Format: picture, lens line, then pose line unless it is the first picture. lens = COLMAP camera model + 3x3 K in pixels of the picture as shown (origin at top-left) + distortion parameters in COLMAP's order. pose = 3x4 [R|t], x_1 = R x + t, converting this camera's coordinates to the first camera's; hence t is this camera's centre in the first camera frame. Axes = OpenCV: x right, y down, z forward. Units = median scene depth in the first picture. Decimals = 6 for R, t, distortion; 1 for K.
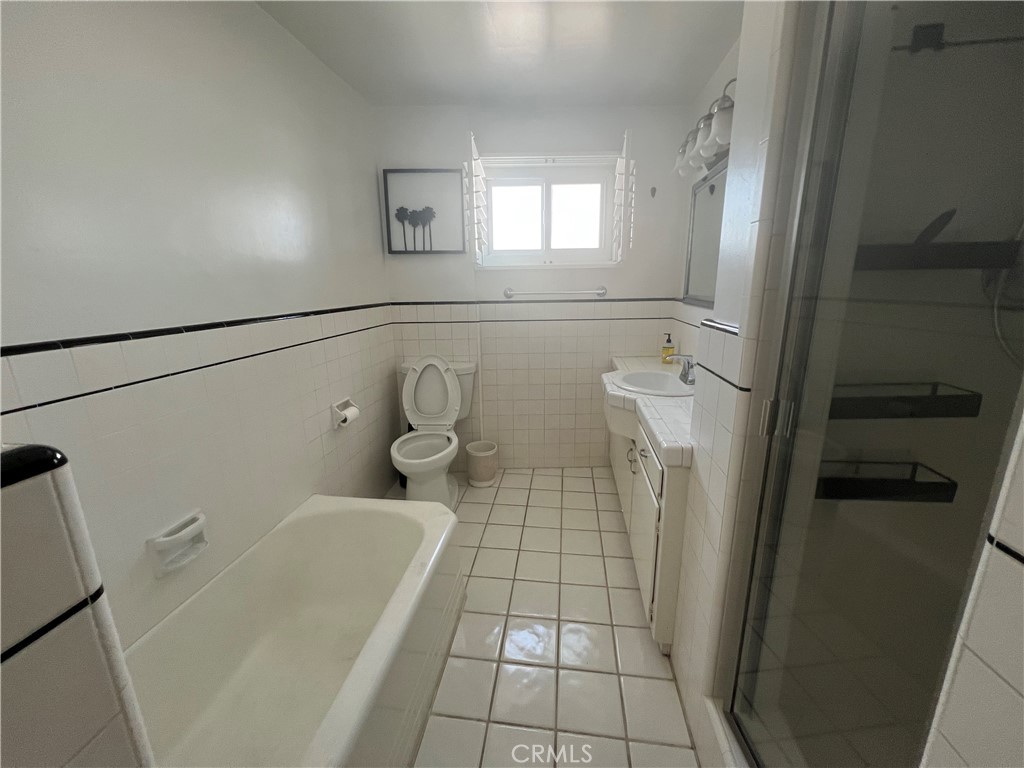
lens RADIAL K [[410.1, 0, 512.5], [0, 410.1, 382.9], [0, 0, 1]] dist [-0.002541, 0.000641]
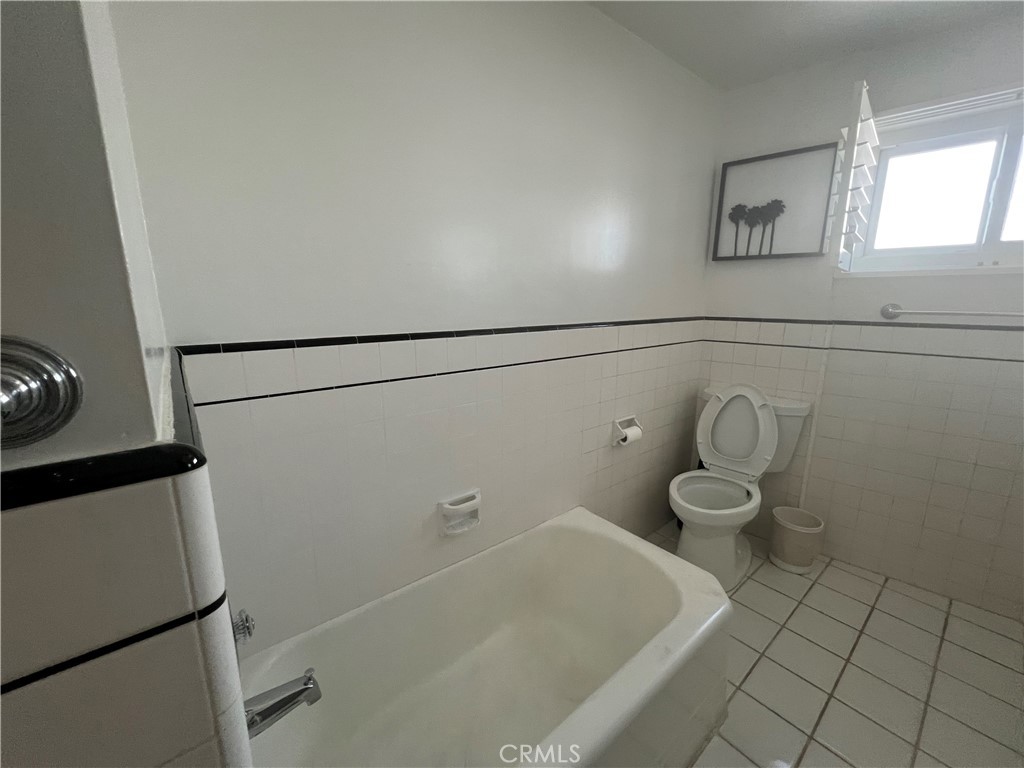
lens RADIAL K [[410.1, 0, 510.7], [0, 410.1, 379.5], [0, 0, 1]] dist [-0.002541, 0.000641]
pose [[0.725459, 0.151722, -0.671334, 0.007959], [-0.174913, 0.984018, 0.033374, -0.026014], [0.665668, 0.093213, 0.740403, 0.113703]]
